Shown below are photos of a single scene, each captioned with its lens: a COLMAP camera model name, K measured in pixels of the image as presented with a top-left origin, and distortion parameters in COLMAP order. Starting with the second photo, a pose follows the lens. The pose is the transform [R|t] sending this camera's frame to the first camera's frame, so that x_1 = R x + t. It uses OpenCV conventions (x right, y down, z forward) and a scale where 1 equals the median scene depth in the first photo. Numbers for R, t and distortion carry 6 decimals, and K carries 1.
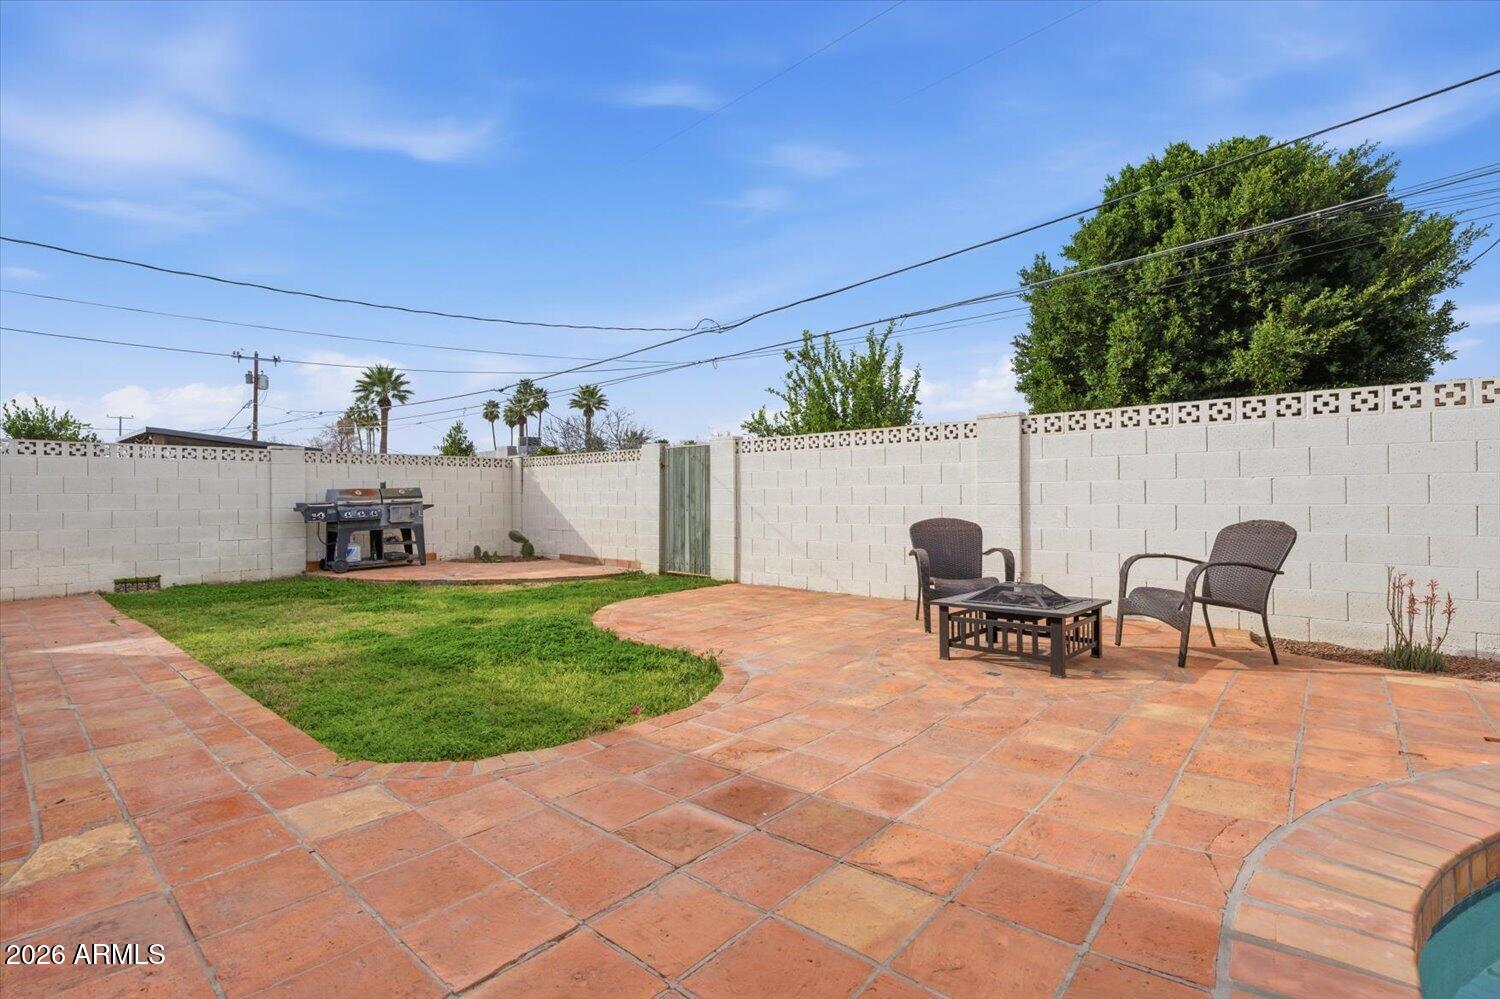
lens RADIAL K [[675.8, 0, 752.3], [0, 675.8, 497.5], [0, 0, 1]] dist [-0.015584, 0.005672]
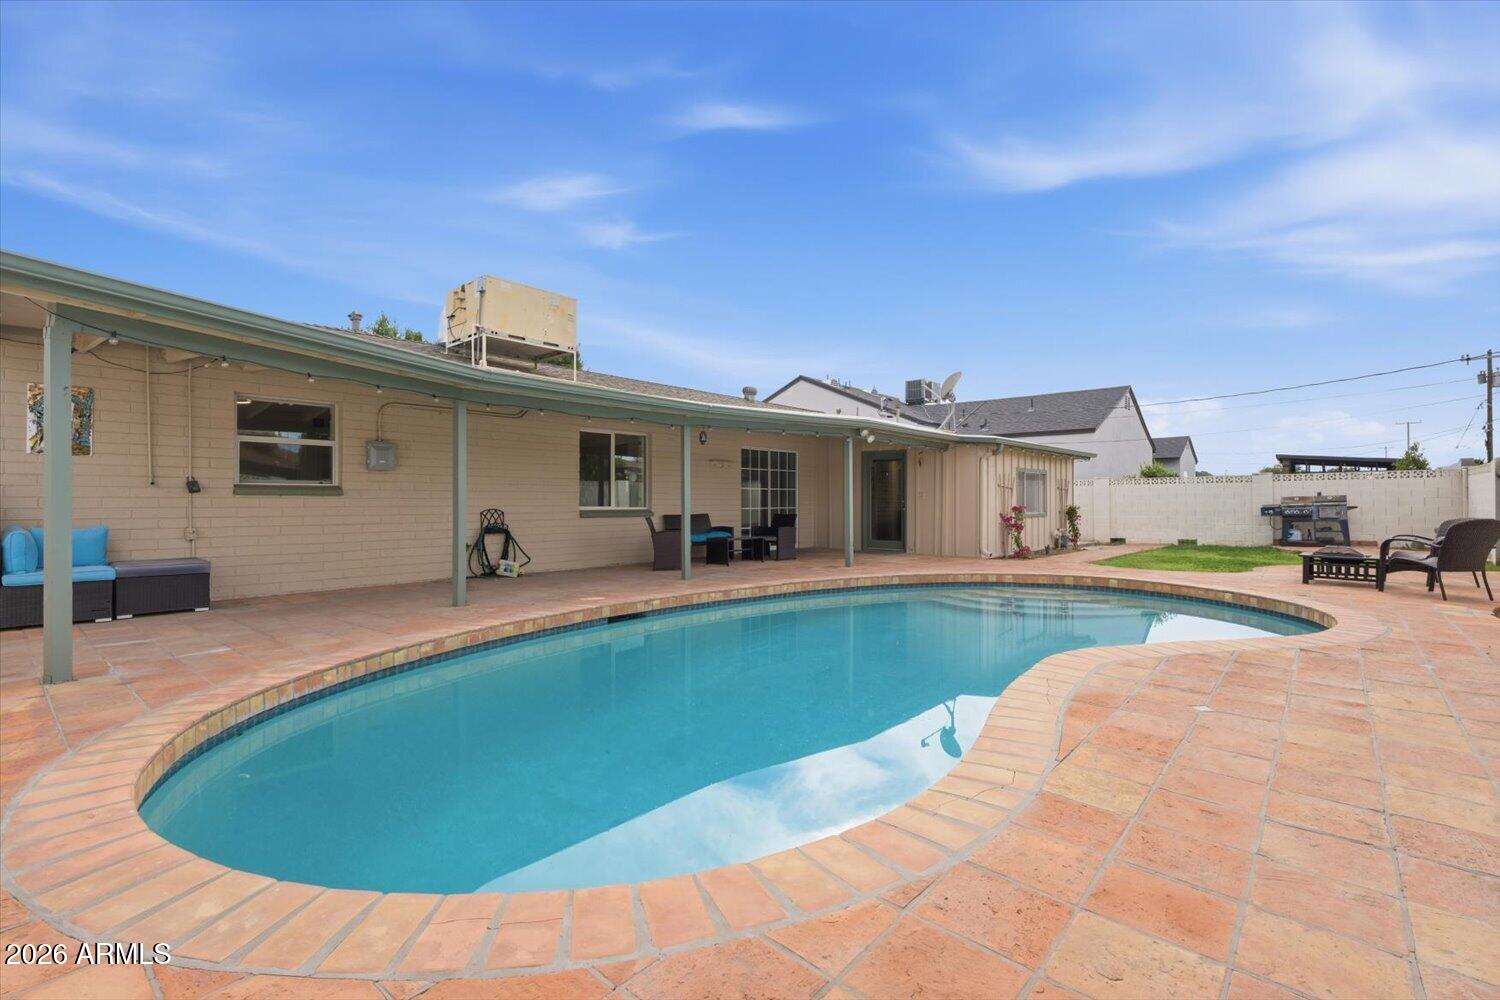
lens RADIAL K [[675.8, 0, 750.7], [0, 675.8, 499.7], [0, 0, 1]] dist [-0.015584, 0.005672]
pose [[0.003833, -0.001230, -0.999992, 0.443468], [0.002012, 0.999997, -0.001223, -0.002526], [0.999991, -0.002007, 0.003835, -0.143158]]
